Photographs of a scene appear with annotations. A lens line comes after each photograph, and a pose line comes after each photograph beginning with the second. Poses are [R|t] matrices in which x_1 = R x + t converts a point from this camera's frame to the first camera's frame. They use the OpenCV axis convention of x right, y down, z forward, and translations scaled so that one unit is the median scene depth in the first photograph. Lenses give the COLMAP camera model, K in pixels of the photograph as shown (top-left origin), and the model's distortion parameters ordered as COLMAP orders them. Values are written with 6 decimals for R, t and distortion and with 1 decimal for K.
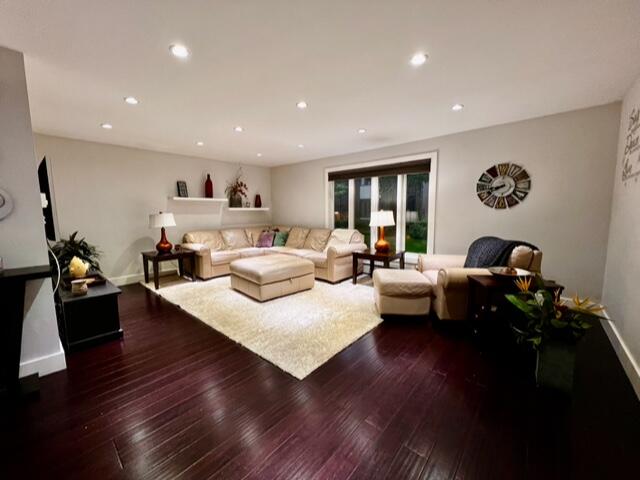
lens RADIAL K [[255.8, 0, 320.0], [0, 255.8, 240.0], [0, 0, 1]] dist [-0.000713, -0.000084]
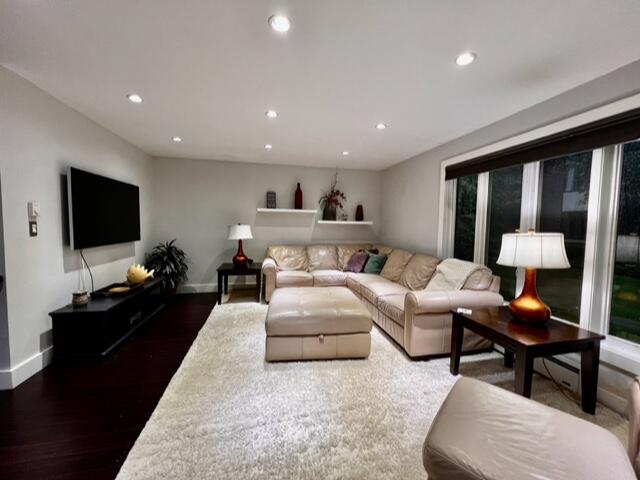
lens RADIAL K [[255.8, 0, 320.0], [0, 255.8, 240.0], [0, 0, 1]] dist [-0.000713, -0.000084]
pose [[0.808107, 0.061239, -0.585844, 0.167592], [-0.091585, 0.995548, -0.022266, -0.046553], [0.581872, 0.071648, 0.810118, 0.344267]]
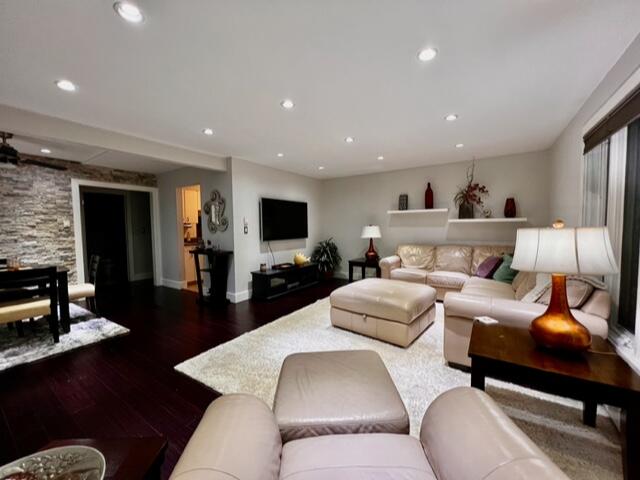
lens RADIAL K [[255.8, 0, 320.0], [0, 255.8, 240.0], [0, 0, 1]] dist [-0.000713, -0.000084]
pose [[0.130333, 0.065239, -0.989322, 0.431940], [-0.099725, 0.993635, 0.052385, -0.068498], [0.986442, 0.091832, 0.136010, 0.537487]]
